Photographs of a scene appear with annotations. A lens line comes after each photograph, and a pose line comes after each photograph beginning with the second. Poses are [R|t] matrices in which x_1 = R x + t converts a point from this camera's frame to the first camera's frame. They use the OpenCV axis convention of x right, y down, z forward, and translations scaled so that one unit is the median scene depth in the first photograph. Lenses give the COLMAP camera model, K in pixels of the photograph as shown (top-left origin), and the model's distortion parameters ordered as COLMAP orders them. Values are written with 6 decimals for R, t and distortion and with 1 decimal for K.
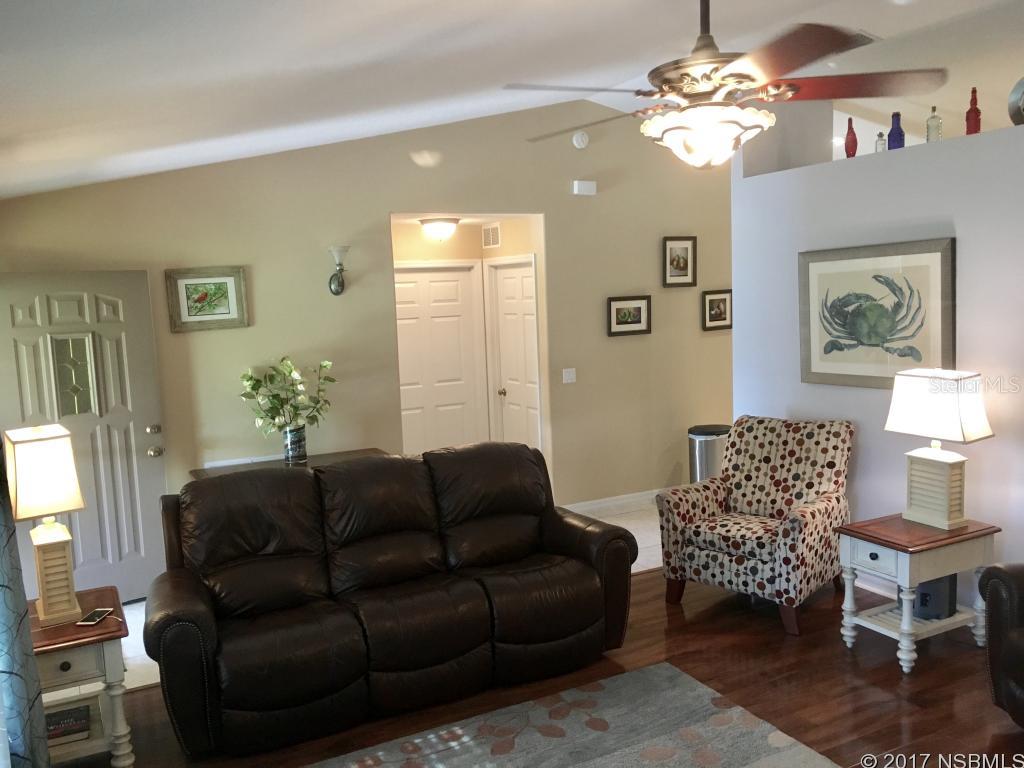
lens RADIAL K [[878.6, 0, 516.9], [0, 878.6, 383.2], [0, 0, 1]] dist [0.079513, -0.113937]
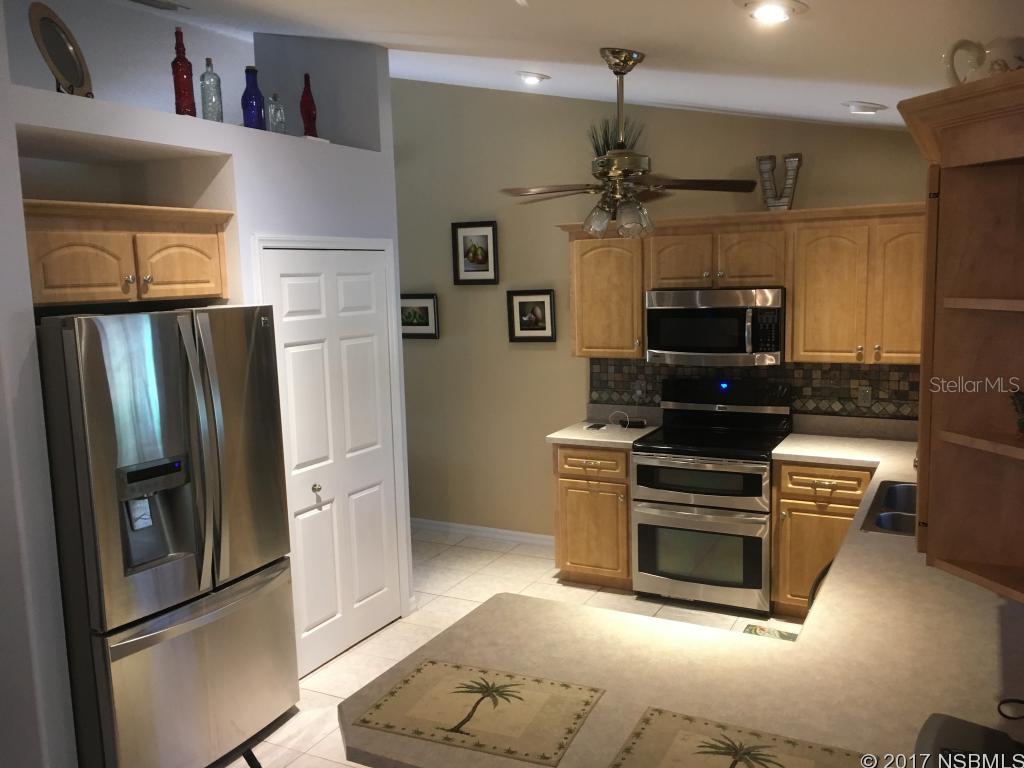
lens RADIAL K [[878.6, 0, 511.9], [0, 878.6, 387.5], [0, 0, 1]] dist [0.079513, -0.113937]
pose [[0.565634, 0.134471, -0.813619, 0.869569], [-0.085264, 0.990864, 0.104488, -0.102646], [0.820237, 0.010270, 0.571932, 0.566386]]
